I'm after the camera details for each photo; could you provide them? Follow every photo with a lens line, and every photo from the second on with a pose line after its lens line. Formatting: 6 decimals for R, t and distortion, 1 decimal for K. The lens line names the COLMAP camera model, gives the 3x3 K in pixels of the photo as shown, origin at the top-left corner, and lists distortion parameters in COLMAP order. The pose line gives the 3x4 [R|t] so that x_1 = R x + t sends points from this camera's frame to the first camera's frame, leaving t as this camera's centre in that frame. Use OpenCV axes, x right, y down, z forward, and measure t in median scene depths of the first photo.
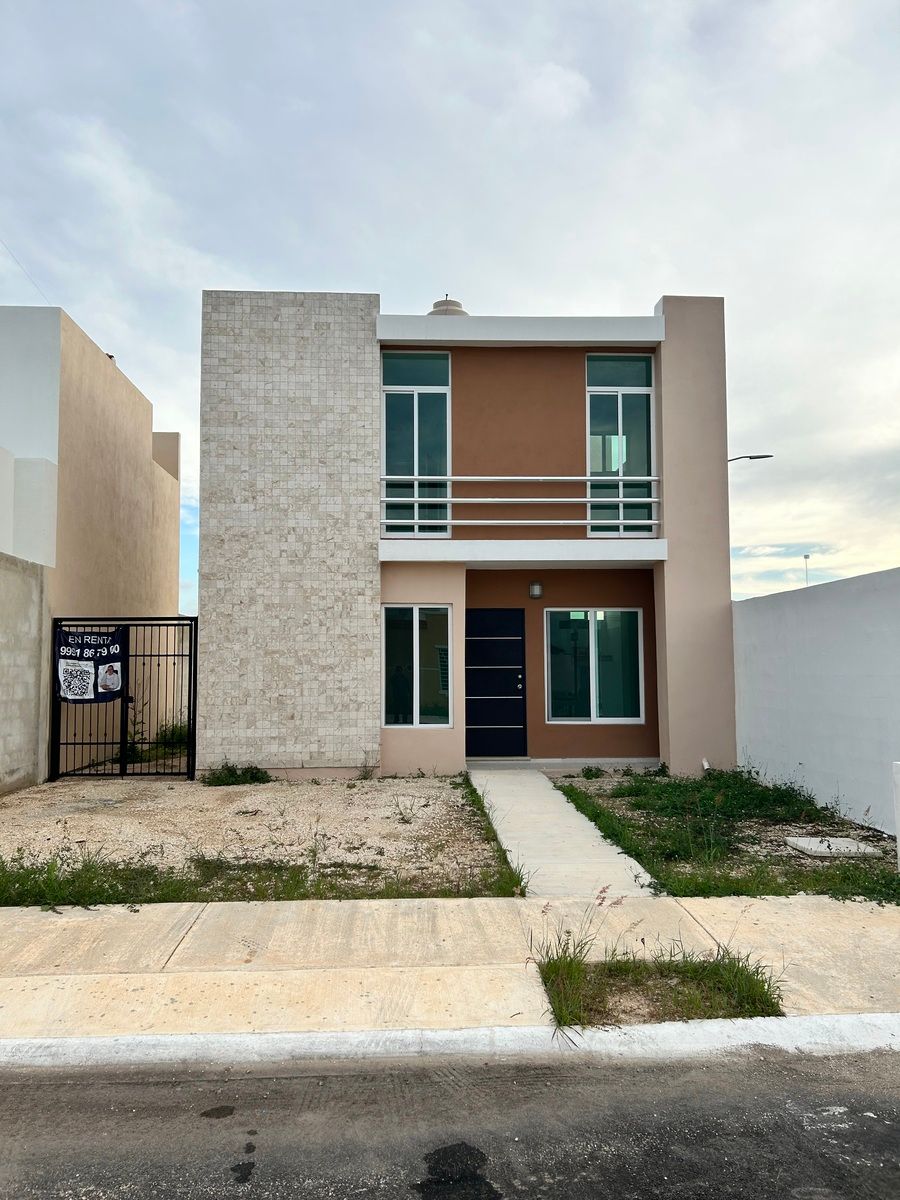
lens RADIAL K [[906.9, 0, 453.6], [0, 906.9, 600.6], [0, 0, 1]] dist [0.037247, -0.042440]
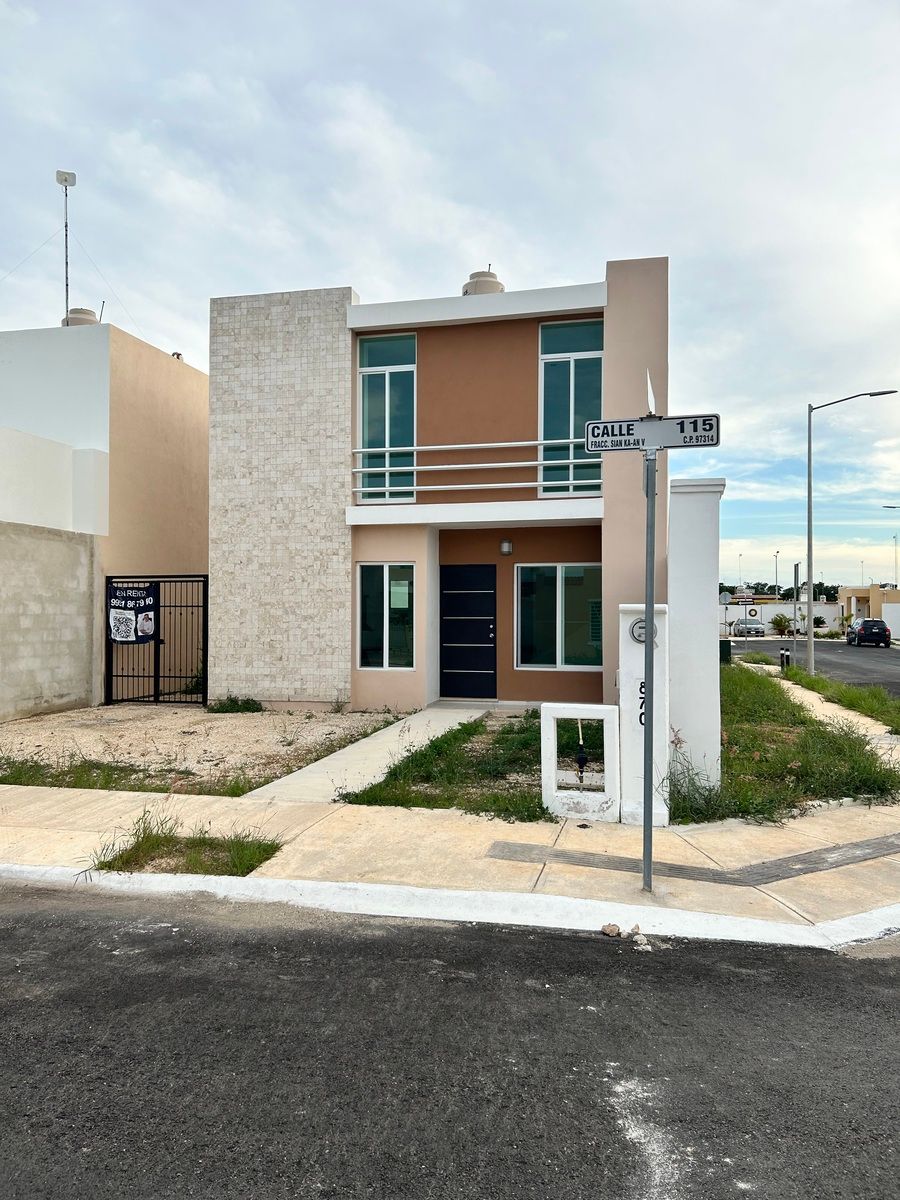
lens RADIAL K [[906.9, 0, 446.0], [0, 906.9, 600.9], [0, 0, 1]] dist [0.037247, -0.042440]
pose [[0.959017, 0.001645, -0.283344, 0.356783], [0.015192, 0.998246, 0.057213, -0.011418], [0.282942, -0.059173, 0.957310, -0.069124]]
